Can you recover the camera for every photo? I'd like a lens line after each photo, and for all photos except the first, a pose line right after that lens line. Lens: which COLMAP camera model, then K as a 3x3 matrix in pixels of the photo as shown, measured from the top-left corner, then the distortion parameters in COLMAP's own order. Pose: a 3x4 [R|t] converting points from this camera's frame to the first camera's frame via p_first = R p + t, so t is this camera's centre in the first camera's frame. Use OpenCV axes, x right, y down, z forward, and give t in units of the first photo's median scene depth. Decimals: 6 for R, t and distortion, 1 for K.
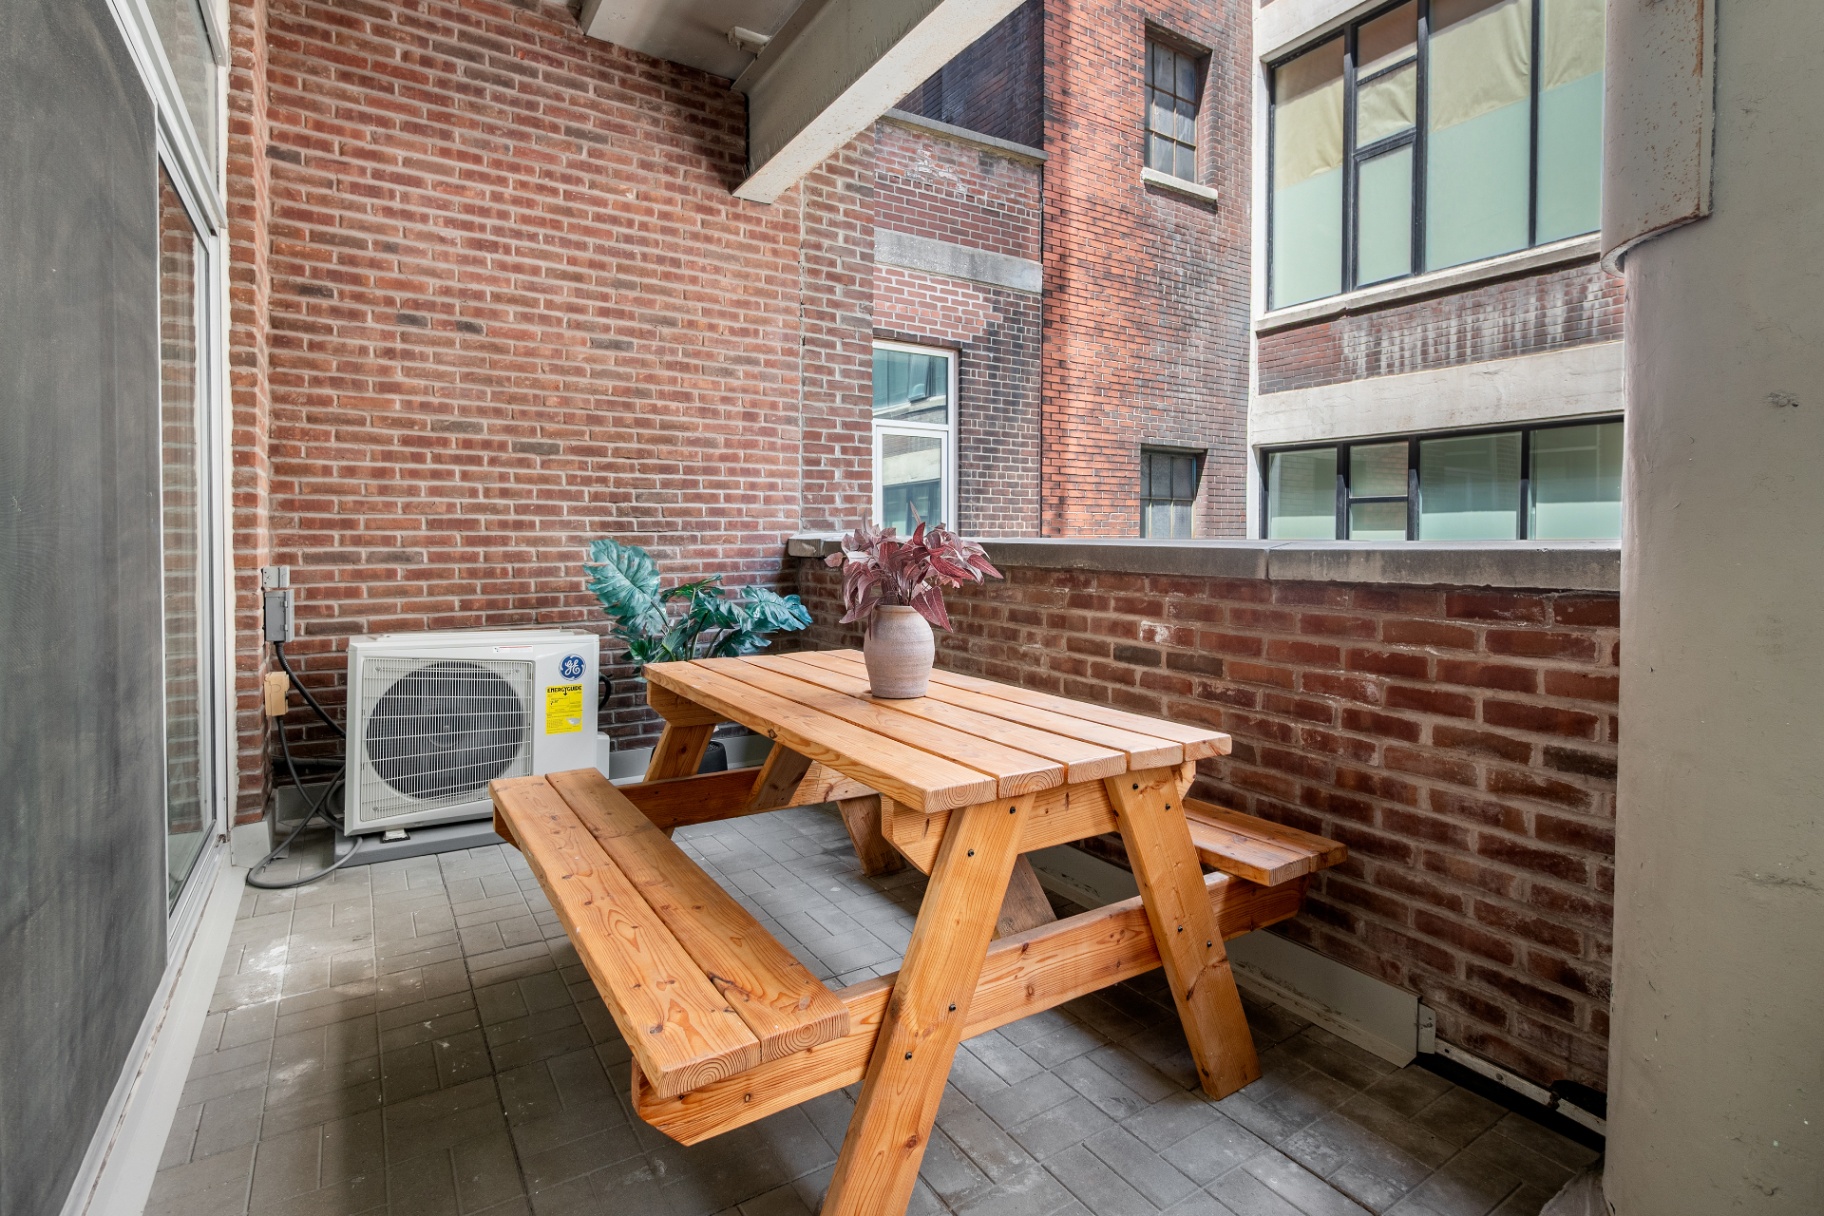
lens RADIAL K [[878.3, 0, 908.7], [0, 878.3, 555.2], [0, 0, 1]] dist [0.000725, 0.000202]
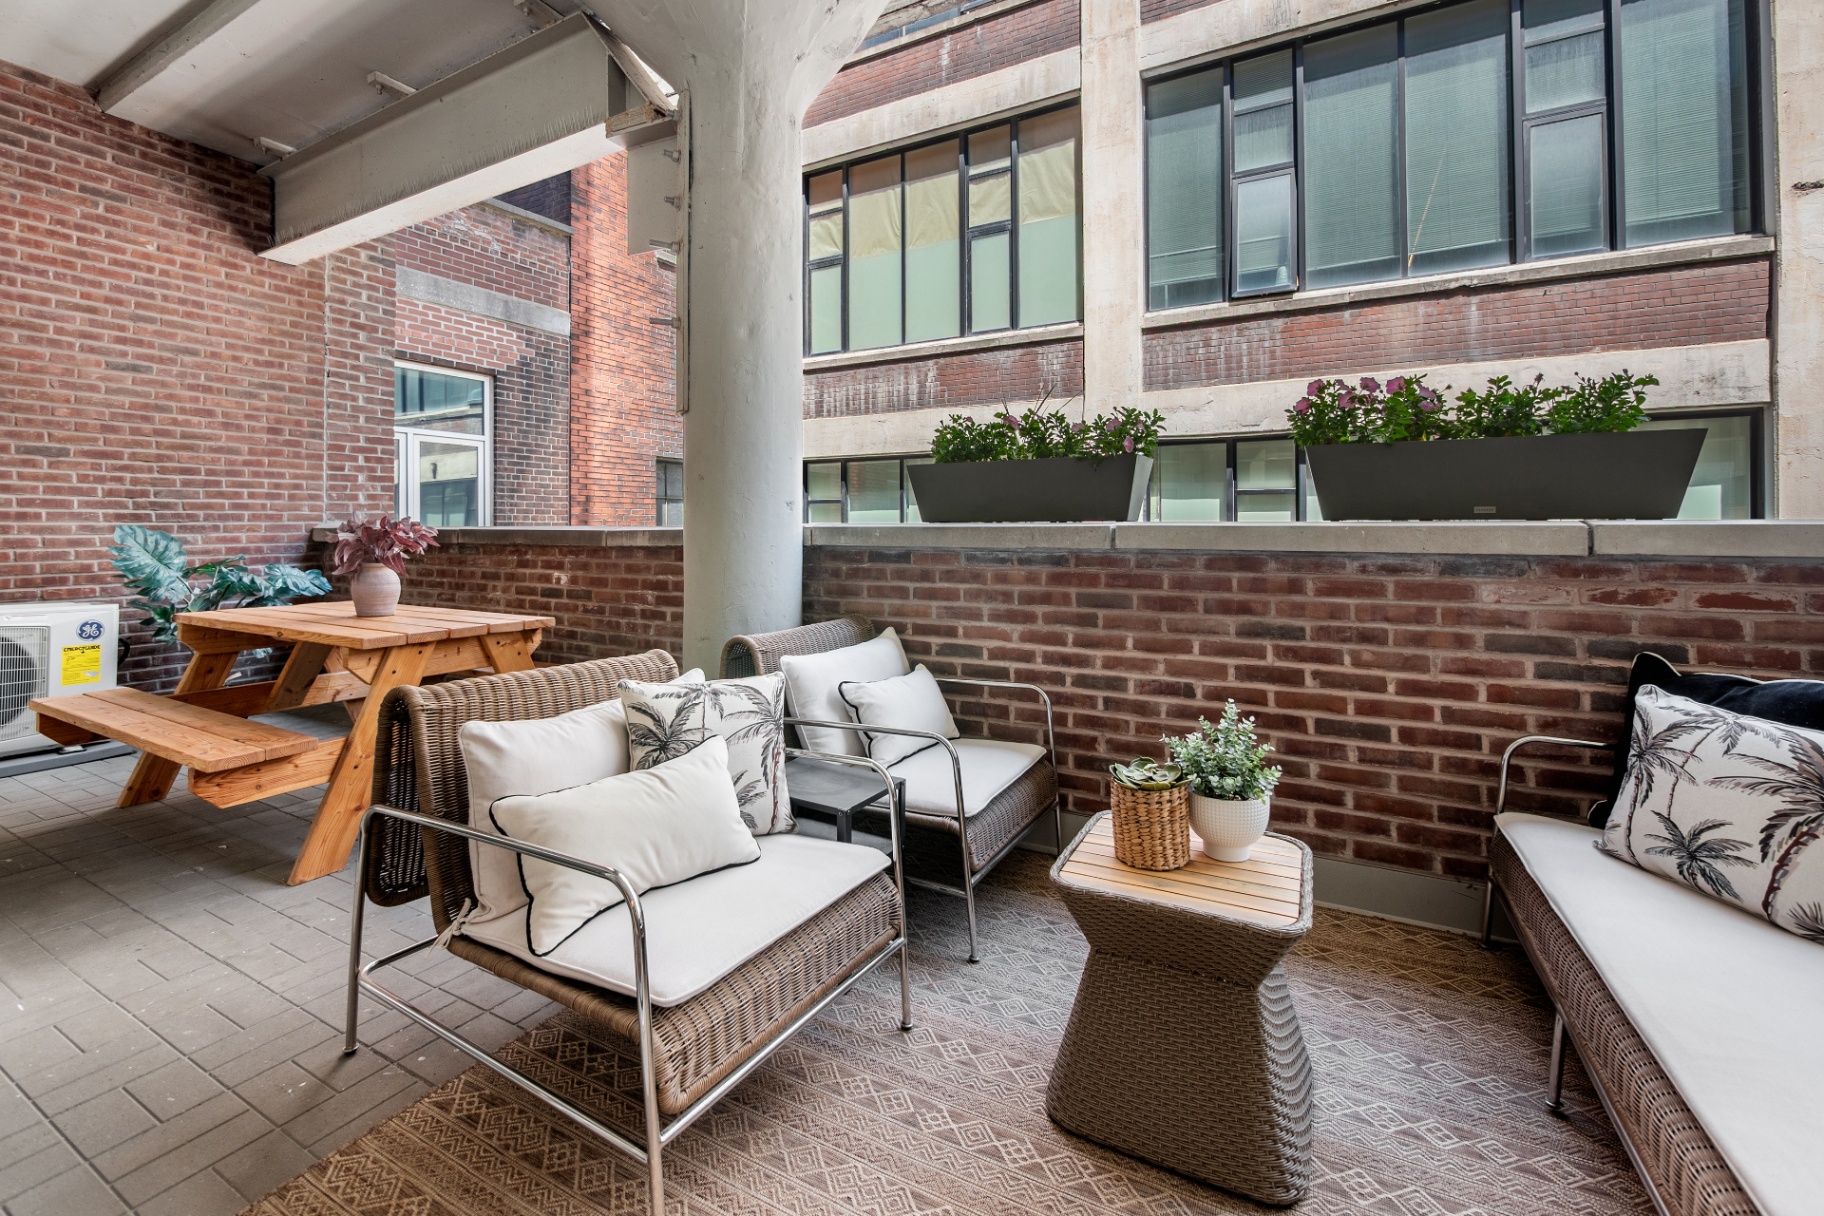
lens RADIAL K [[772.5, 0, 910.4], [0, 772.5, 527.0], [0, 0, 1]] dist [-0.004230, 0.000505]
pose [[0.876942, -0.001565, 0.480594, 0.094653], [0.012677, 0.999722, -0.019877, 0.014581], [-0.480429, 0.023524, 0.876718, -0.435296]]
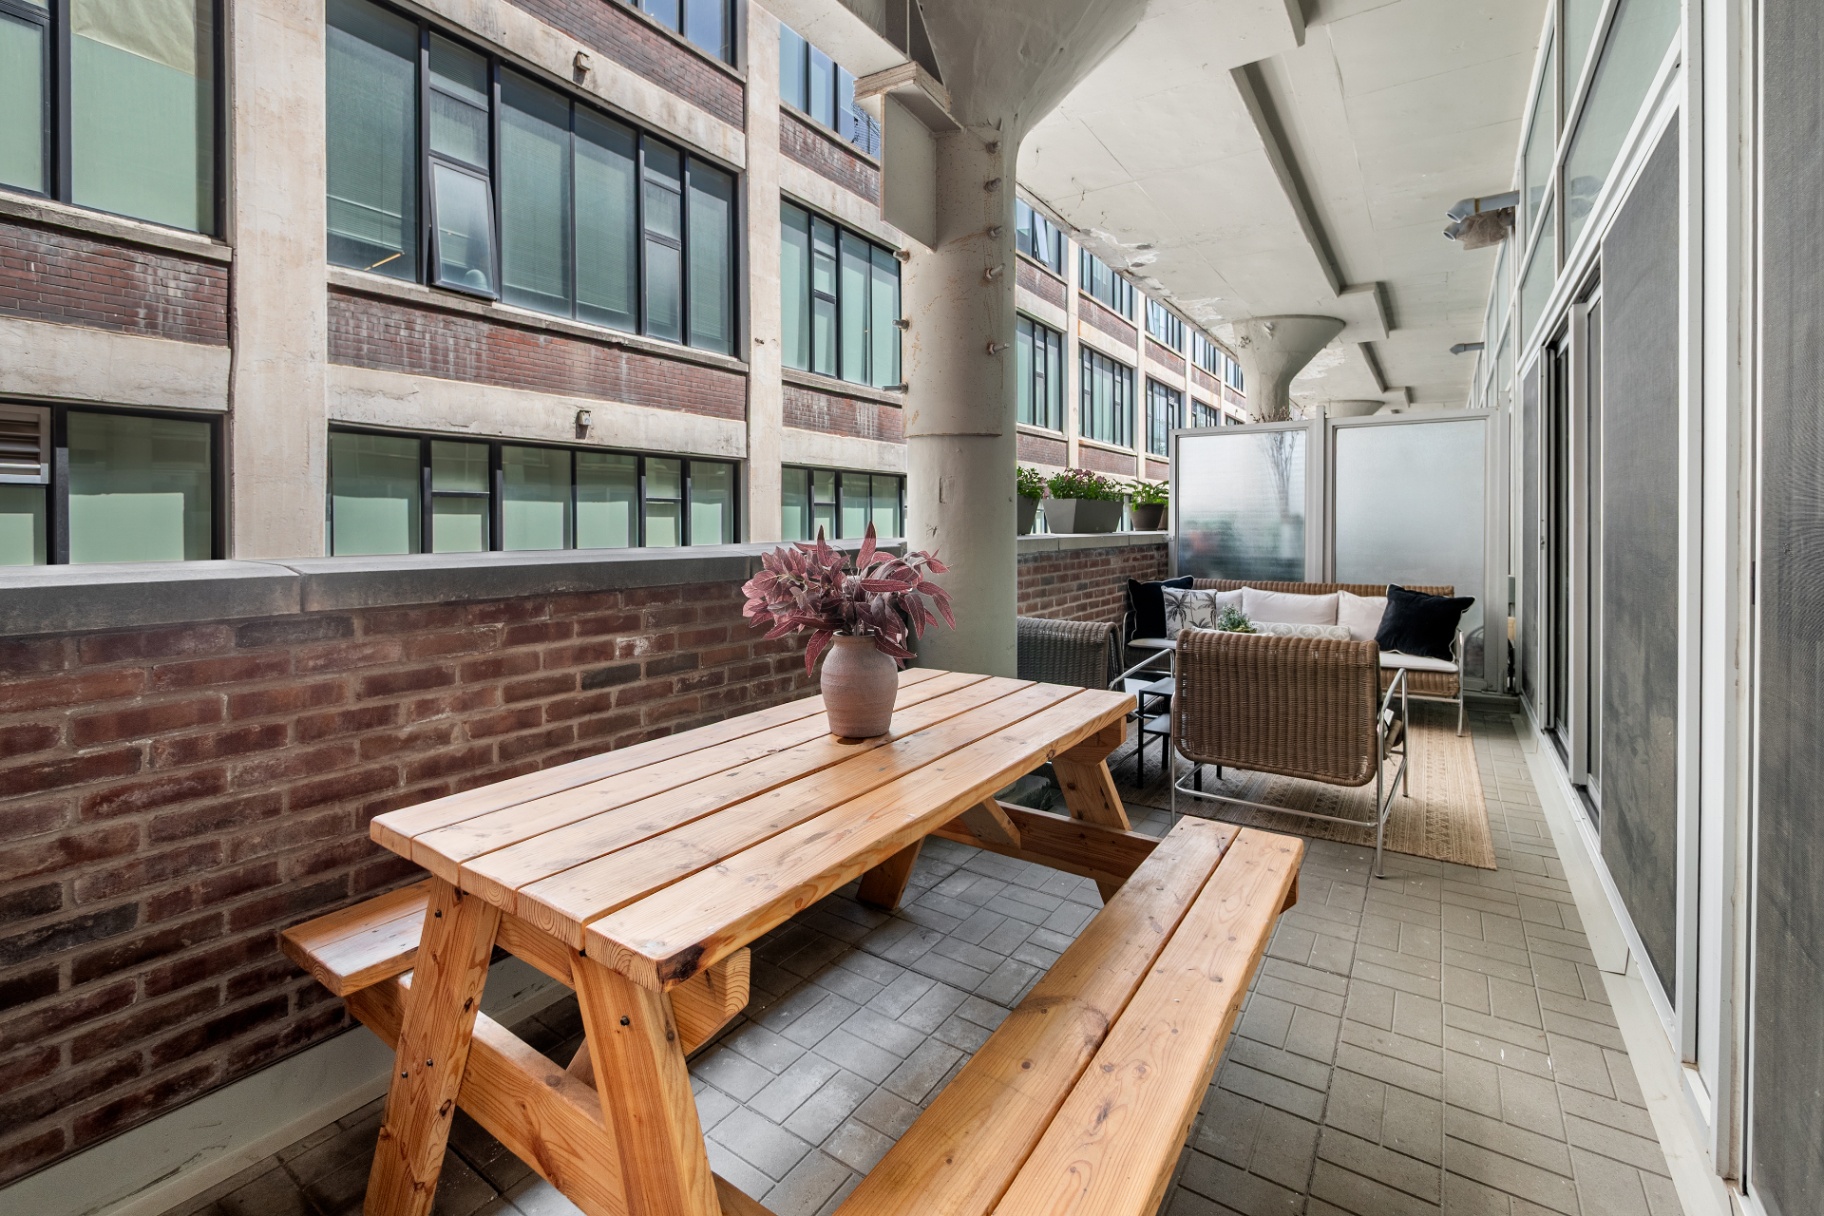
lens RADIAL K [[771.3, 0, 910.1], [0, 771.3, 529.4], [0, 0, 1]] dist [-0.004759, 0.000527]
pose [[-0.387033, -0.009335, 0.922018, -0.401389], [0.020889, 0.999603, 0.018888, -0.033871], [-0.921829, 0.026570, -0.386685, 0.652388]]
